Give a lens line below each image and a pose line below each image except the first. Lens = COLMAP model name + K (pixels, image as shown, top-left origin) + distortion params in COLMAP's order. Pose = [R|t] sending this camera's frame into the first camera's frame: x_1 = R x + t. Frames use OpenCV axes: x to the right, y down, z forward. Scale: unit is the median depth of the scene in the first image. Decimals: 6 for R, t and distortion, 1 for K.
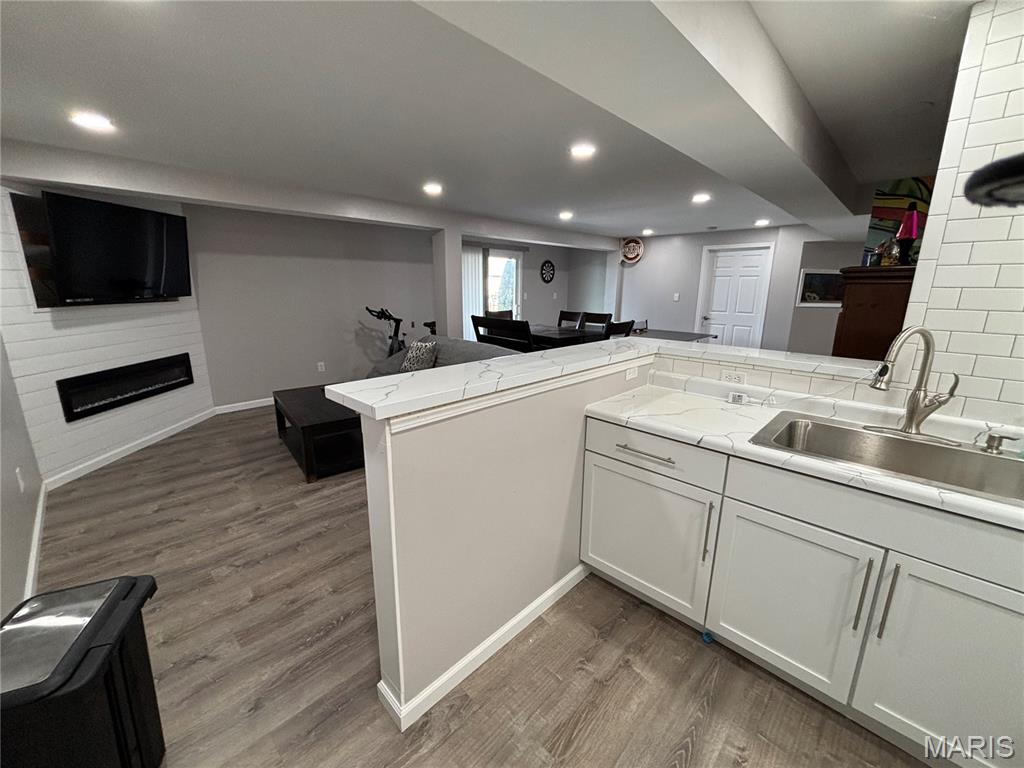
lens RADIAL K [[412.6, 0, 508.0], [0, 412.6, 378.8], [0, 0, 1]] dist [0.002338, -0.000785]
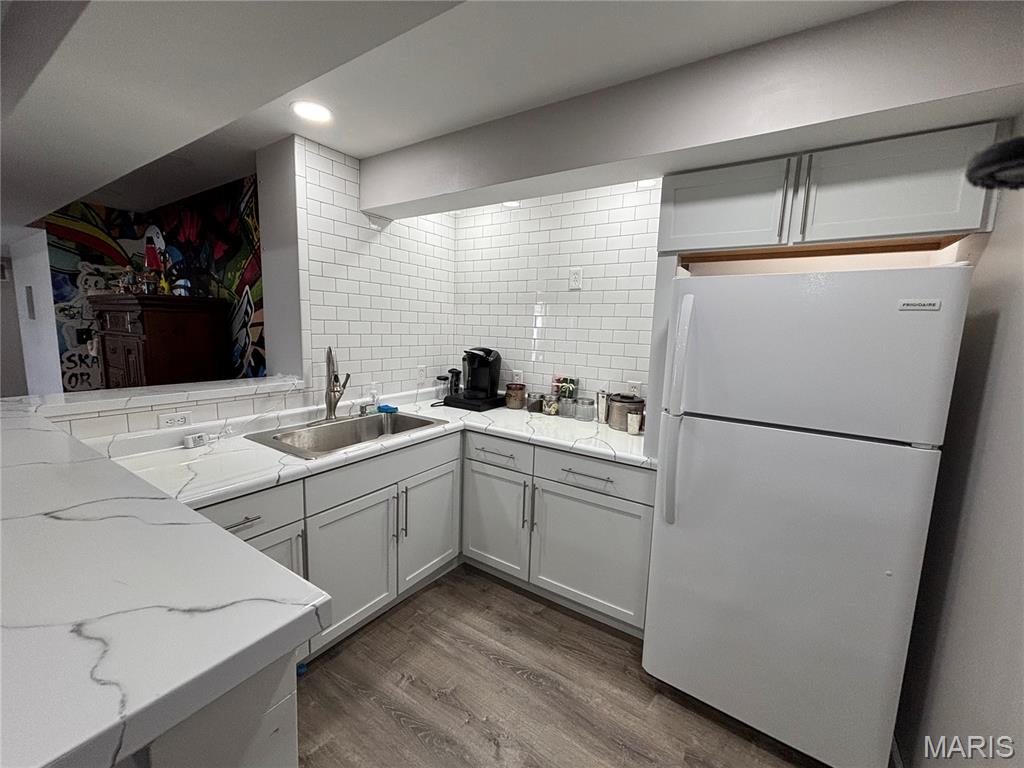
lens RADIAL K [[412.6, 0, 512.3], [0, 412.6, 377.7], [0, 0, 1]] dist [0.002338, -0.000785]
pose [[-0.194576, -0.136725, 0.971312, -0.472300], [0.183909, 0.967592, 0.173042, -0.125432], [-0.963492, 0.212303, -0.163125, 0.517978]]
